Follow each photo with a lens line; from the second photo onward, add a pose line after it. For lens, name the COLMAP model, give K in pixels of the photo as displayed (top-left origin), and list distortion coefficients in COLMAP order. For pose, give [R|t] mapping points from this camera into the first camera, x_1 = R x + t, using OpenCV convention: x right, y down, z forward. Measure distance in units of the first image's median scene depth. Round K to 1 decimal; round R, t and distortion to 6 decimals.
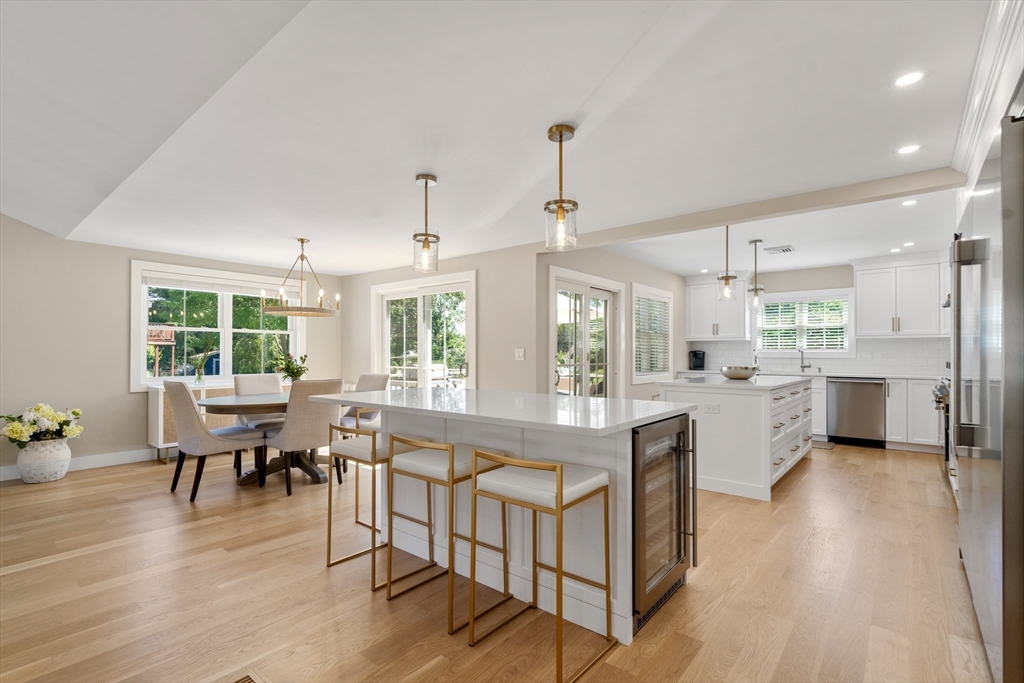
lens RADIAL K [[471.9, 0, 517.3], [0, 471.9, 346.6], [0, 0, 1]] dist [-0.005244, 0.002957]
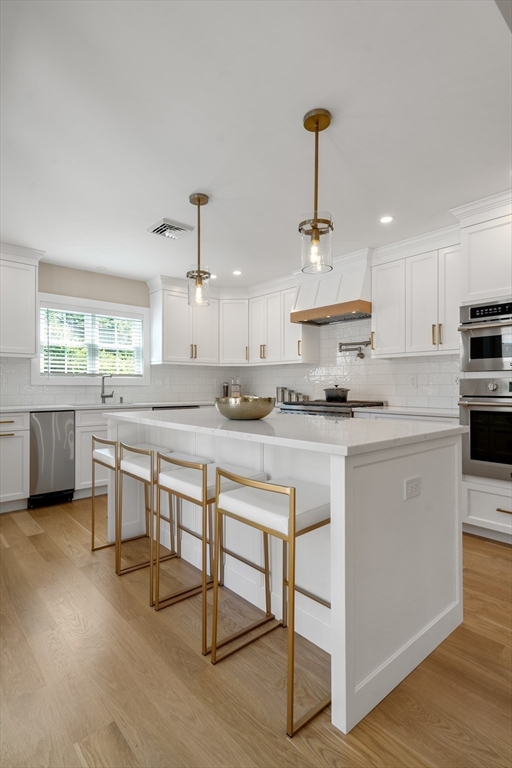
lens RADIAL K [[387.8, 0, 253.8], [0, 387.8, 383.4], [0, 0, 1]] dist [-0.004262, 0.005286]
pose [[0.162180, 0.004972, 0.986749, 0.006245], [-0.014033, 0.999898, -0.002732, 0.020968], [-0.986661, -0.013404, 0.162233, 0.712813]]
